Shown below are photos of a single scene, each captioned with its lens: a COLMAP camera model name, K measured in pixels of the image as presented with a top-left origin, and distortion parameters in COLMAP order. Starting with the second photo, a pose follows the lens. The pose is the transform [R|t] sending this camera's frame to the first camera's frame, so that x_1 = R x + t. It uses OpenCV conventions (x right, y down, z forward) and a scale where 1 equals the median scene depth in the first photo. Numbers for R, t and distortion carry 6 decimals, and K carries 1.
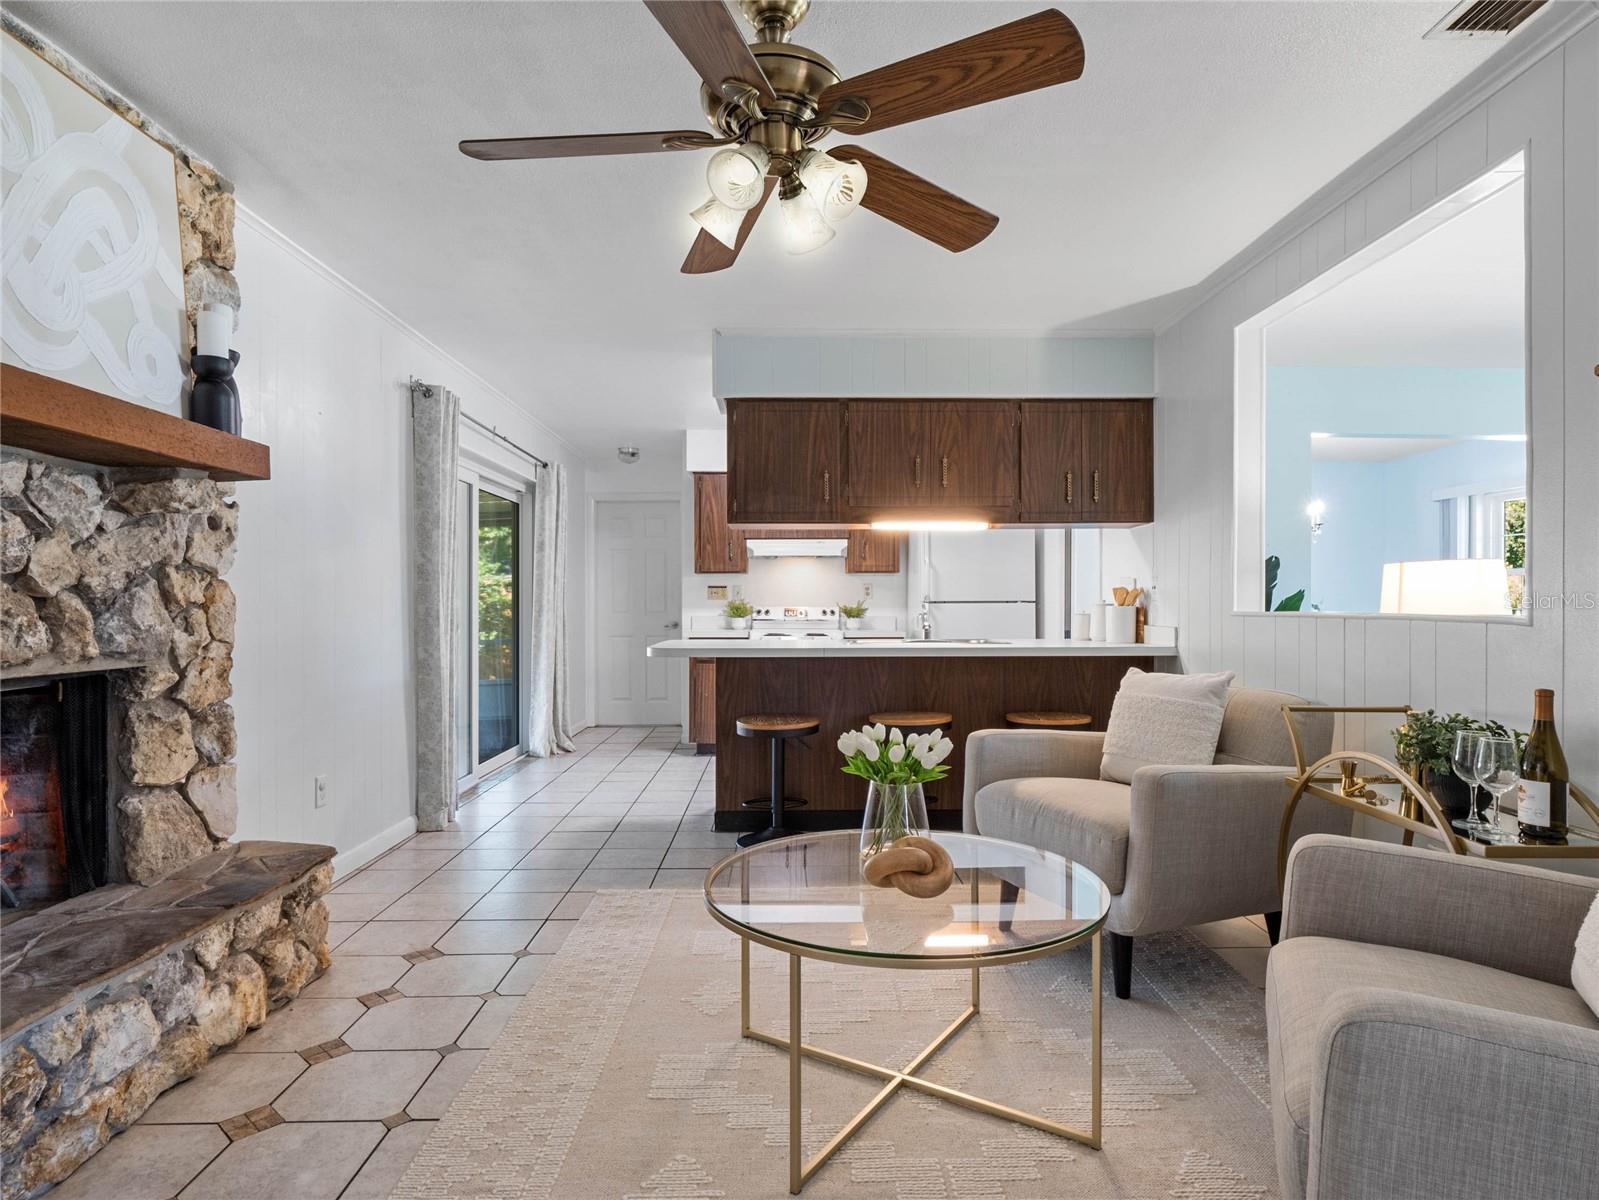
lens RADIAL K [[927.4, 0, 802.4], [0, 927.4, 602.1], [0, 0, 1]] dist [0.001223, 0.000065]
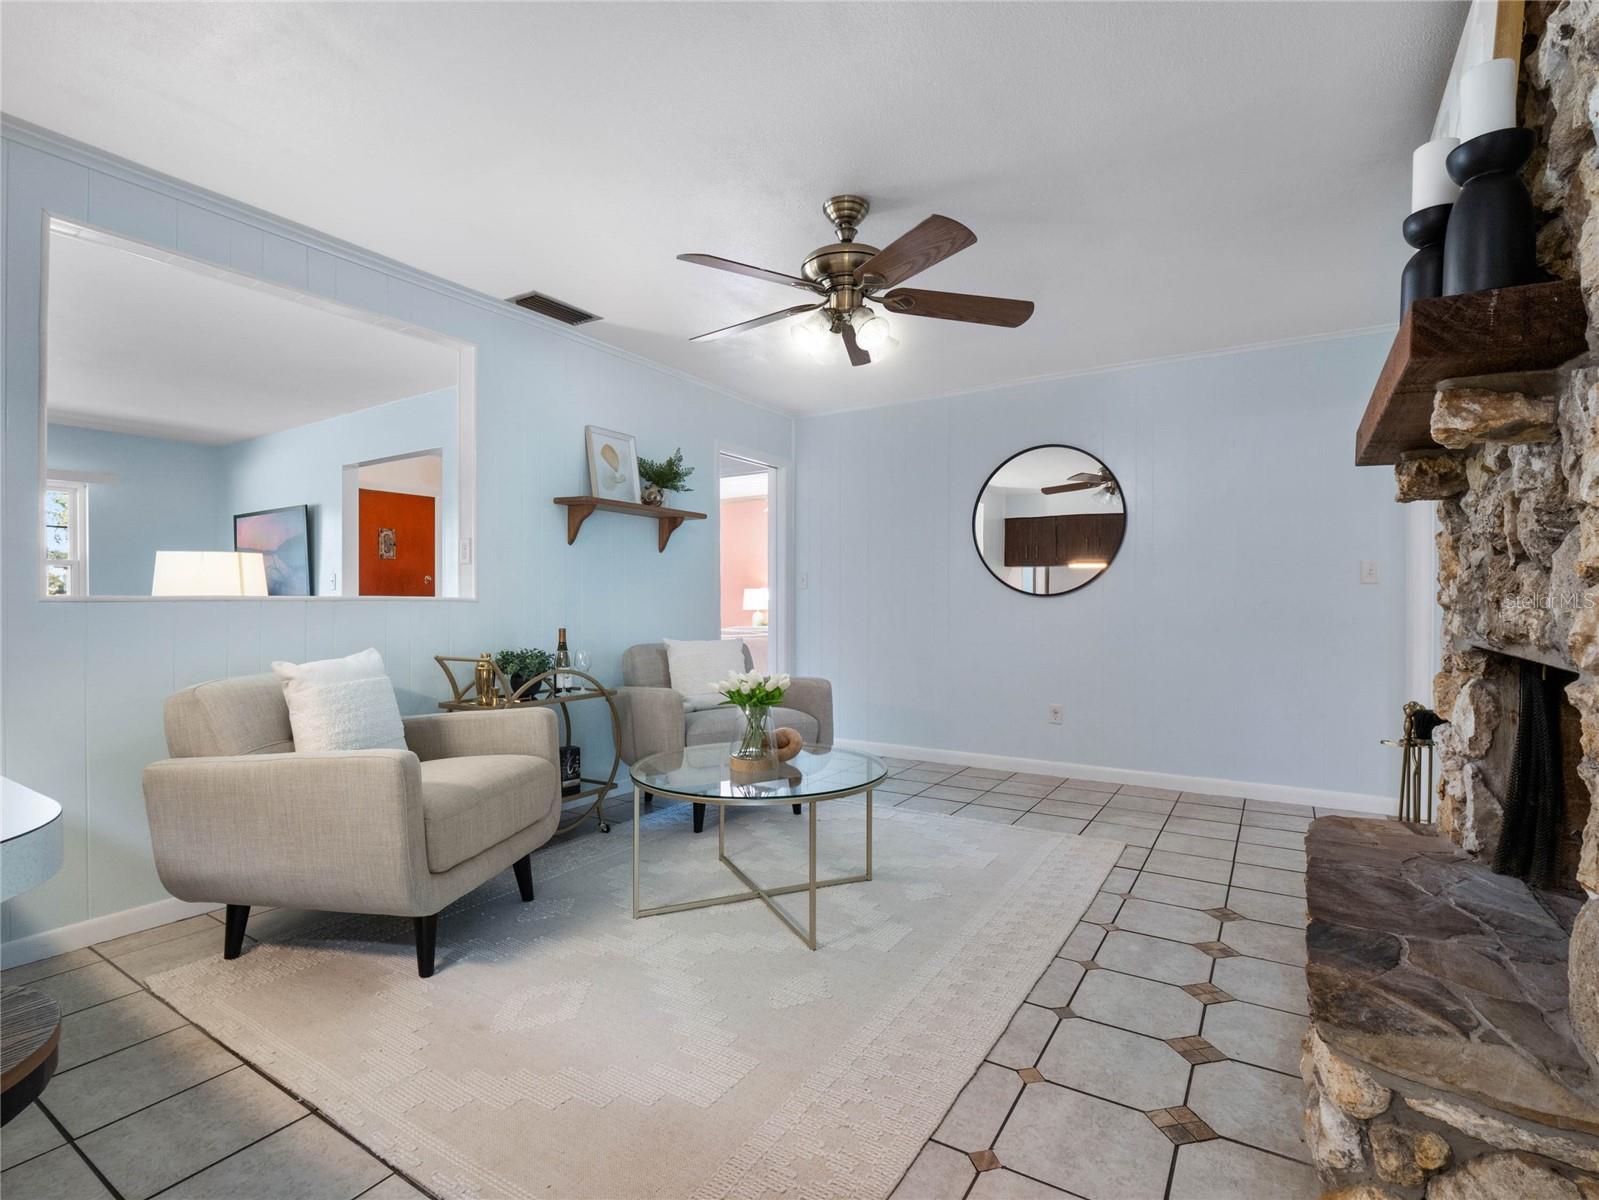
lens RADIAL K [[757.4, 0, 804.3], [0, 757.4, 606.5], [0, 0, 1]] dist [-0.000497, -0.000022]
pose [[-0.832309, -0.005270, 0.554288, -0.635890], [-0.004777, 0.999986, 0.002334, 0.029041], [-0.554292, -0.000705, -0.832322, 1.953240]]
